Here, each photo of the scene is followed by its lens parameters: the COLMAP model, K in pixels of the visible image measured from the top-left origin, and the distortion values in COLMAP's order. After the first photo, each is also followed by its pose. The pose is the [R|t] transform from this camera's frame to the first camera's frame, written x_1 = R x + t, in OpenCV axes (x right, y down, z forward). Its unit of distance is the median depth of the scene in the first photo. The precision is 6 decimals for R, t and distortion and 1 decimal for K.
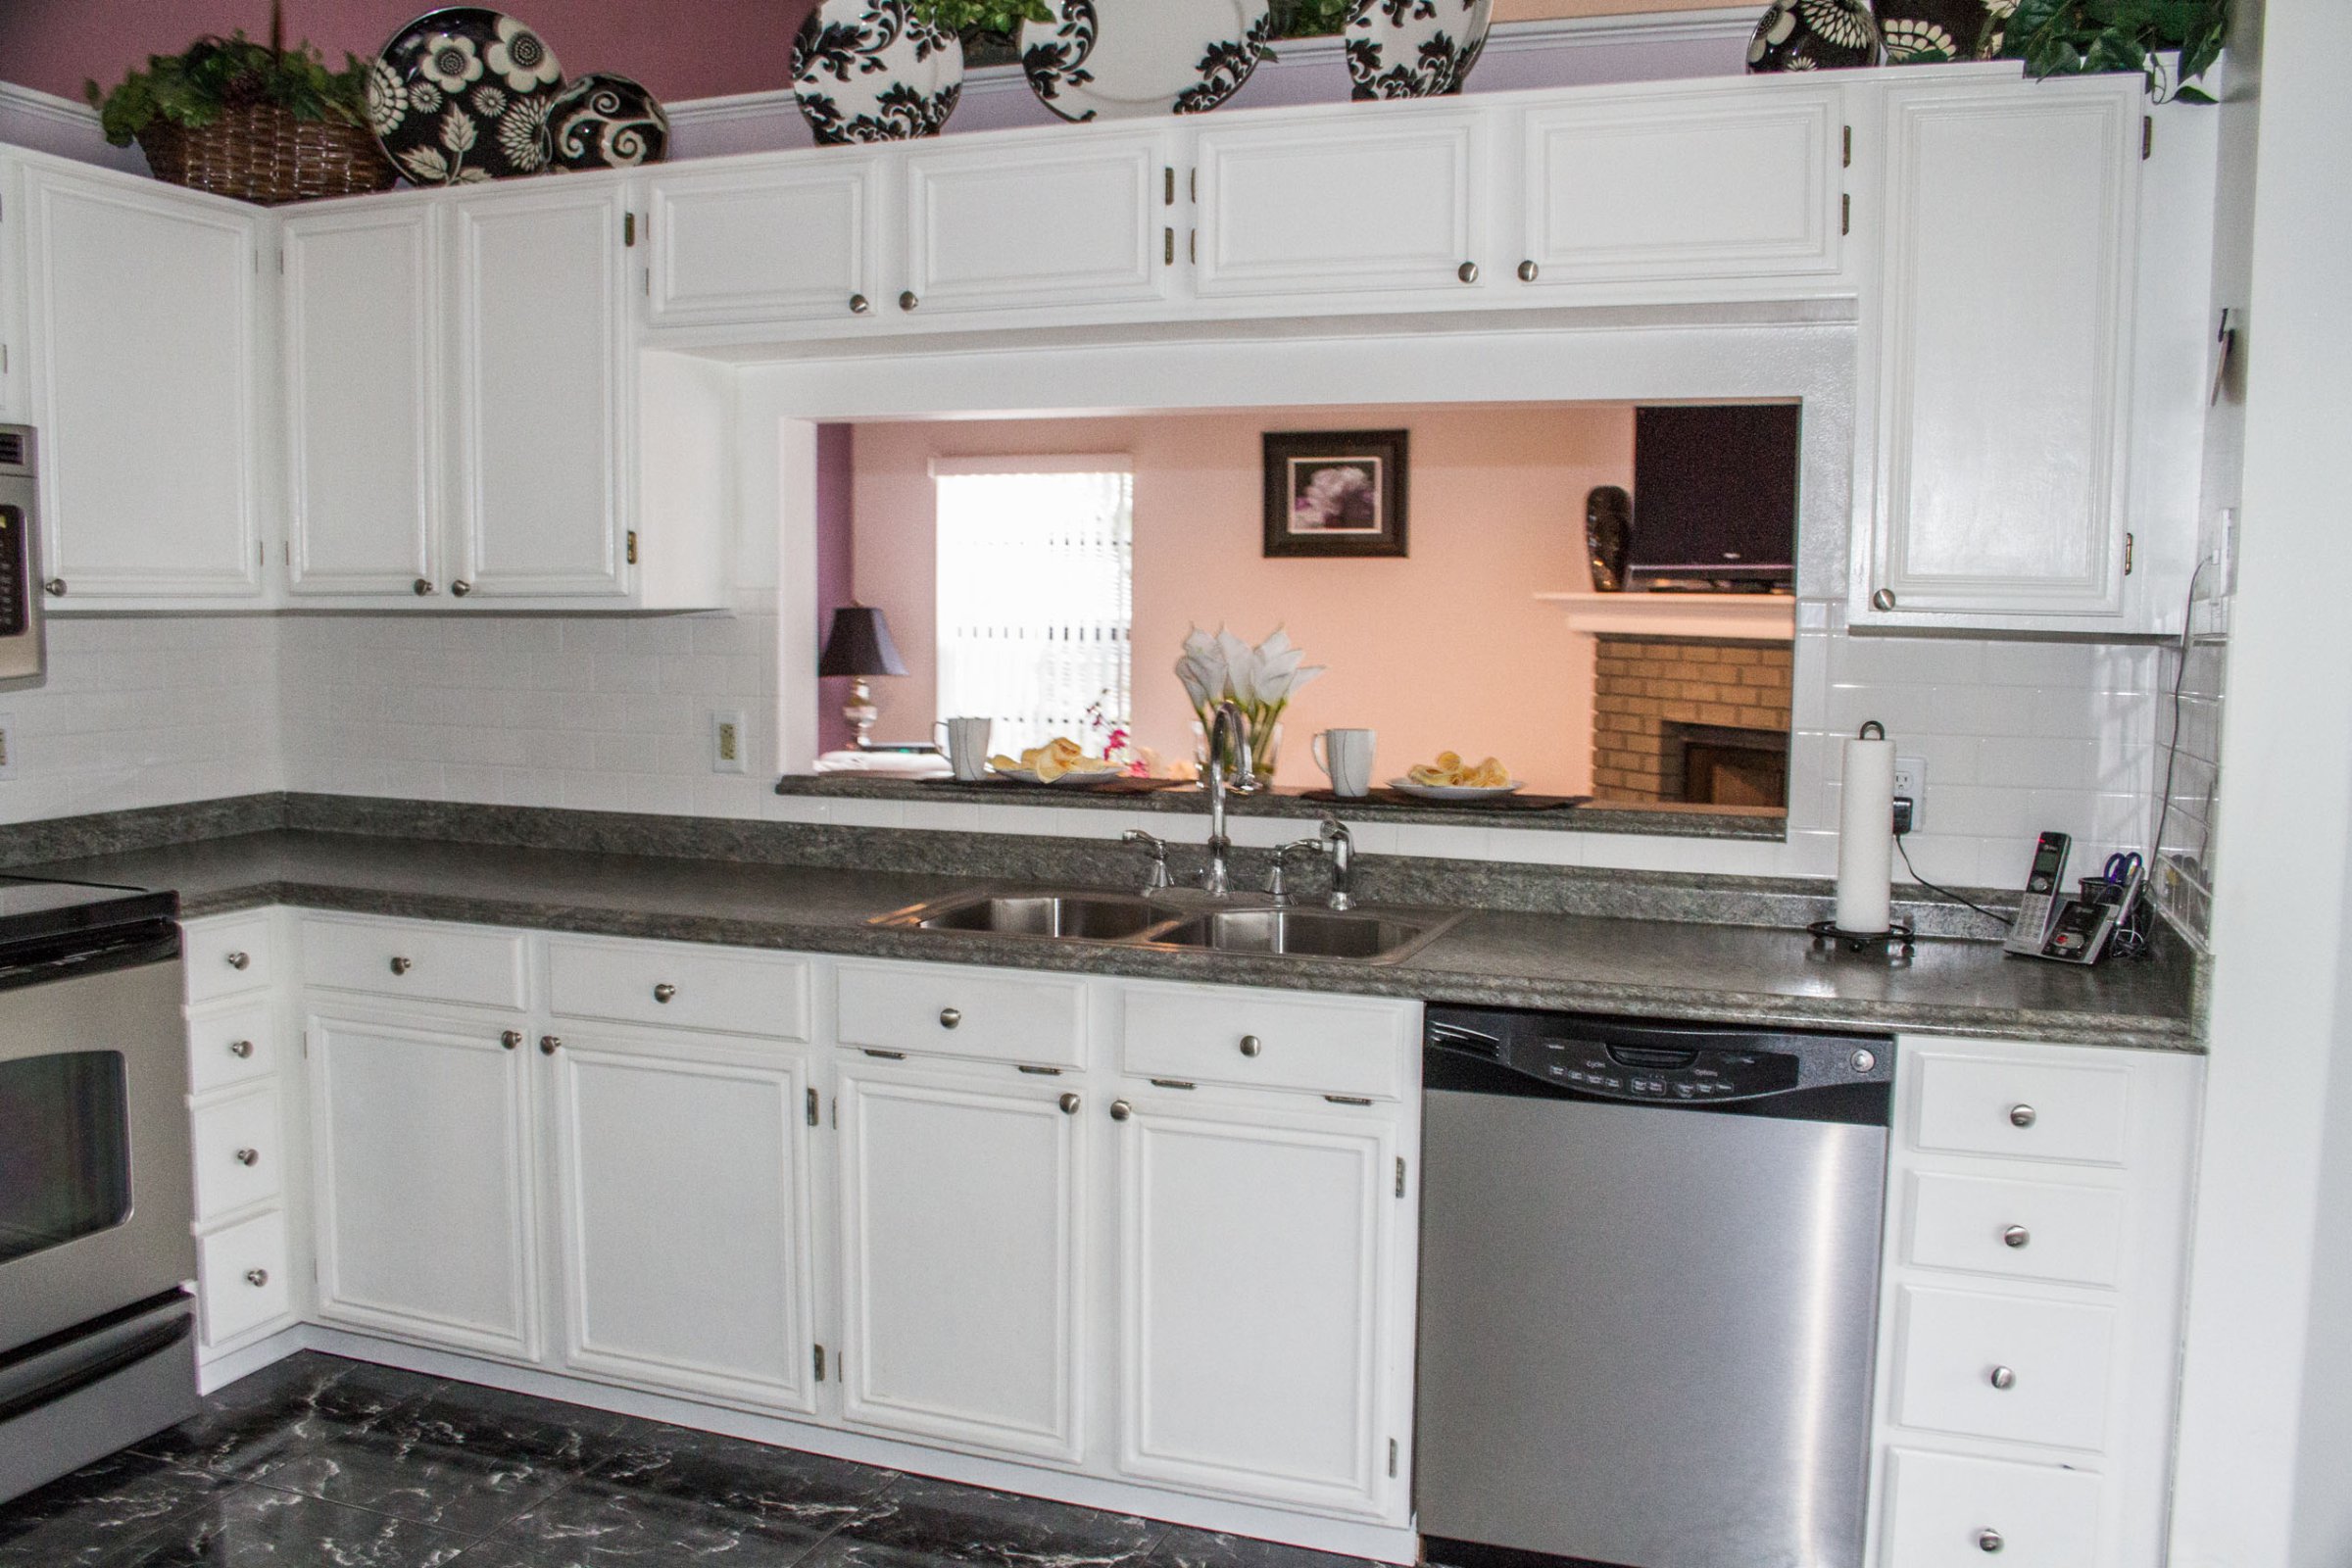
lens RADIAL K [[1905.7, 0, 1234.7], [0, 1905.7, 791.5], [0, 0, 1]] dist [-0.143512, 0.105459]
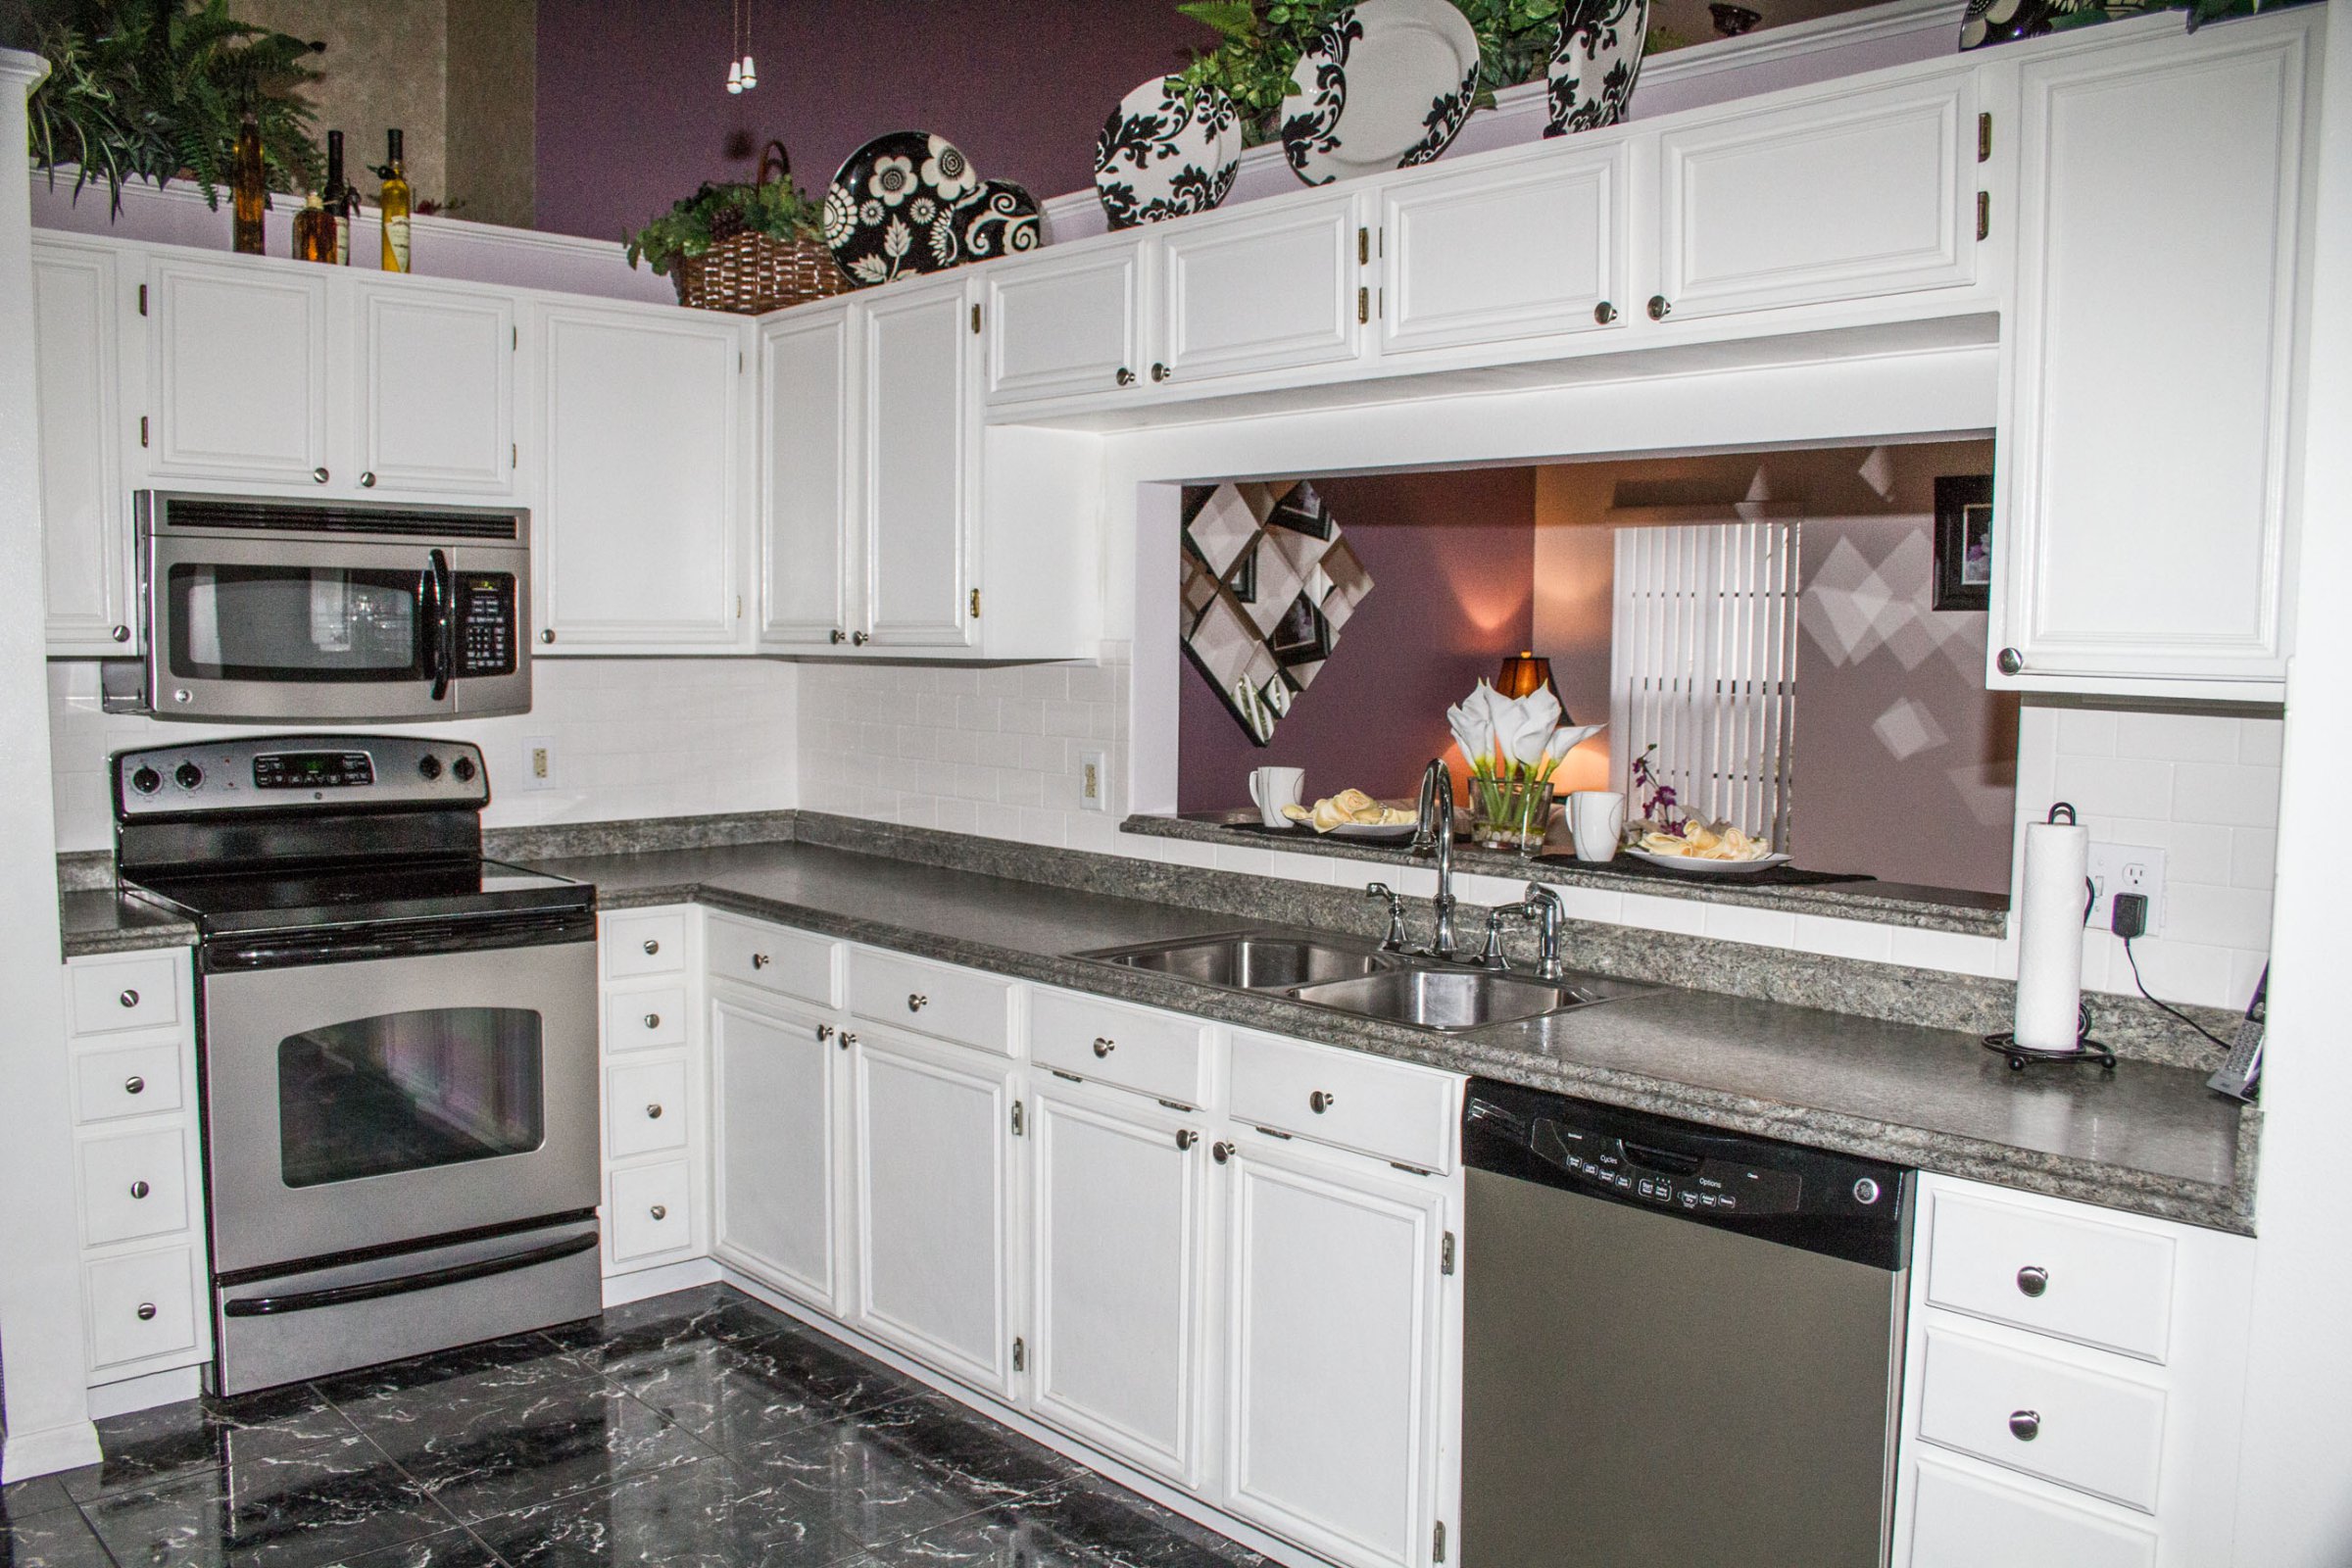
lens RADIAL K [[1905.7, 0, 1225.4], [0, 1905.7, 801.6], [0, 0, 1]] dist [-0.143512, 0.105459]
pose [[0.892759, 0.040113, -0.448745, 0.345624], [-0.048456, 0.998800, -0.007118, -0.012448], [0.447921, 0.028099, 0.893631, 0.067630]]
